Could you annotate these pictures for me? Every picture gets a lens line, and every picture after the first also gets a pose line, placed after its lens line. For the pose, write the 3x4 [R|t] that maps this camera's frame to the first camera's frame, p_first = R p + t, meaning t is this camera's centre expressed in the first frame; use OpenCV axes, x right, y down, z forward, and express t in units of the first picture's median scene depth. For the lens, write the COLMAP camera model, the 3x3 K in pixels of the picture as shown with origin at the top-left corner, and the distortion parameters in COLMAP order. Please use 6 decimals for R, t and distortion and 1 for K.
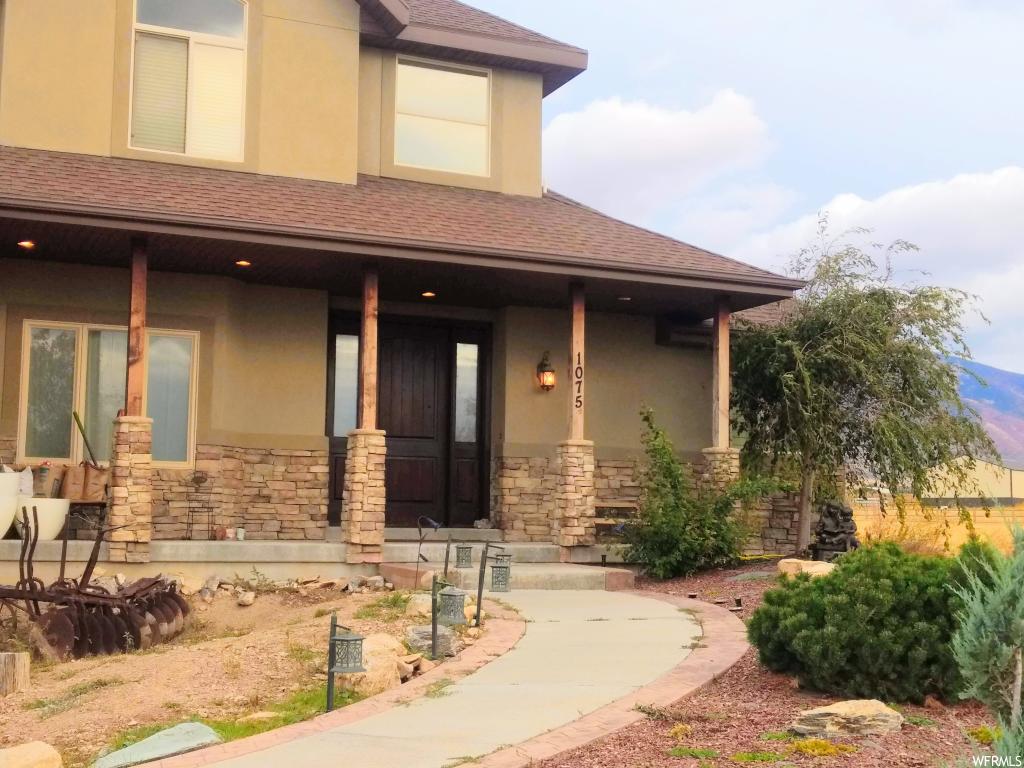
lens RADIAL K [[1482.7, 0, 512.1], [0, 1482.7, 354.0], [0, 0, 1]] dist [-0.007033, -0.013992]
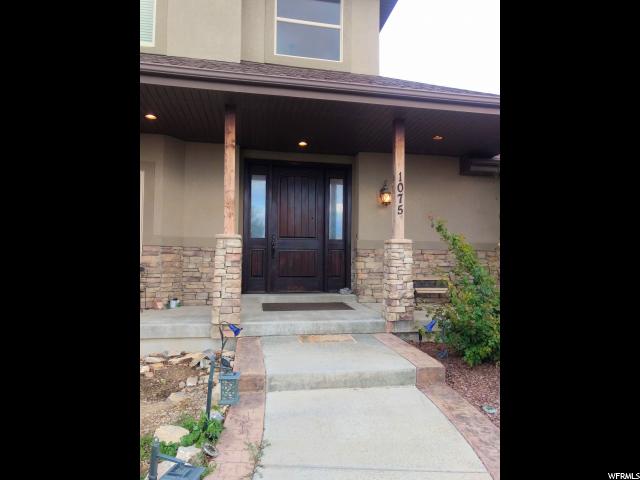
lens RADIAL K [[439.6, 0, 301.4], [0, 439.6, 239.3], [0, 0, 1]] dist [0.004444, -0.000224]
pose [[0.971584, -0.013959, -0.236284, 0.051406], [0.030810, 0.997225, 0.067776, 0.029112], [0.234682, -0.073130, 0.969317, 0.599005]]
